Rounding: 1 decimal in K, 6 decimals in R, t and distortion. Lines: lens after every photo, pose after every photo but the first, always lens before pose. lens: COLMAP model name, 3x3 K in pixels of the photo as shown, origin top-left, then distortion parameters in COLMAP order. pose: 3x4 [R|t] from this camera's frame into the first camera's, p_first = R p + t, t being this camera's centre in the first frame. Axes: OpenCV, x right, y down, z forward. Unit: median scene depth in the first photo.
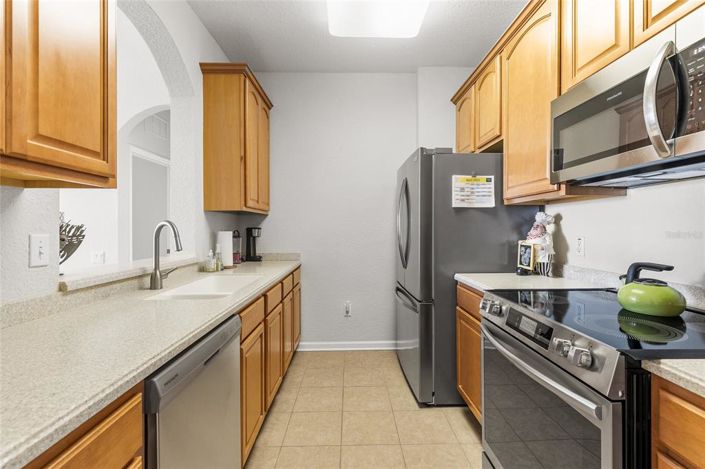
lens RADIAL K [[321.8, 0, 355.9], [0, 321.8, 227.2], [0, 0, 1]] dist [0.014326, -0.004372]
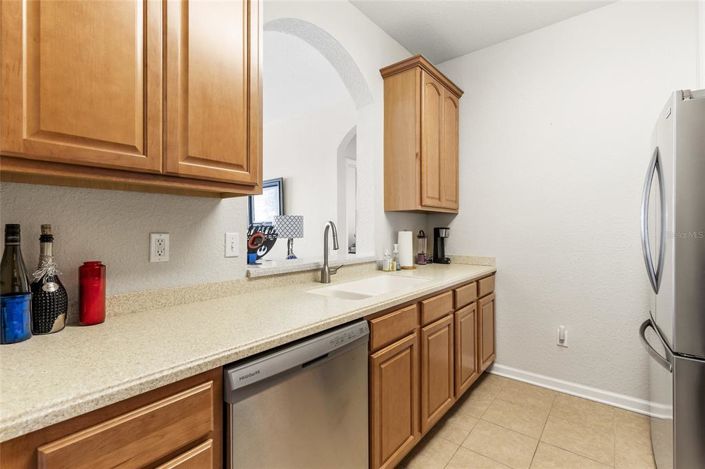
lens RADIAL K [[321.8, 0, 355.9], [0, 321.8, 227.2], [0, 0, 1]] dist [0.014326, -0.004372]
pose [[0.760444, -0.000856, -0.649404, 0.136563], [0.001385, 0.999999, 0.000305, -0.000581], [0.649403, -0.001131, 0.760444, 0.165680]]
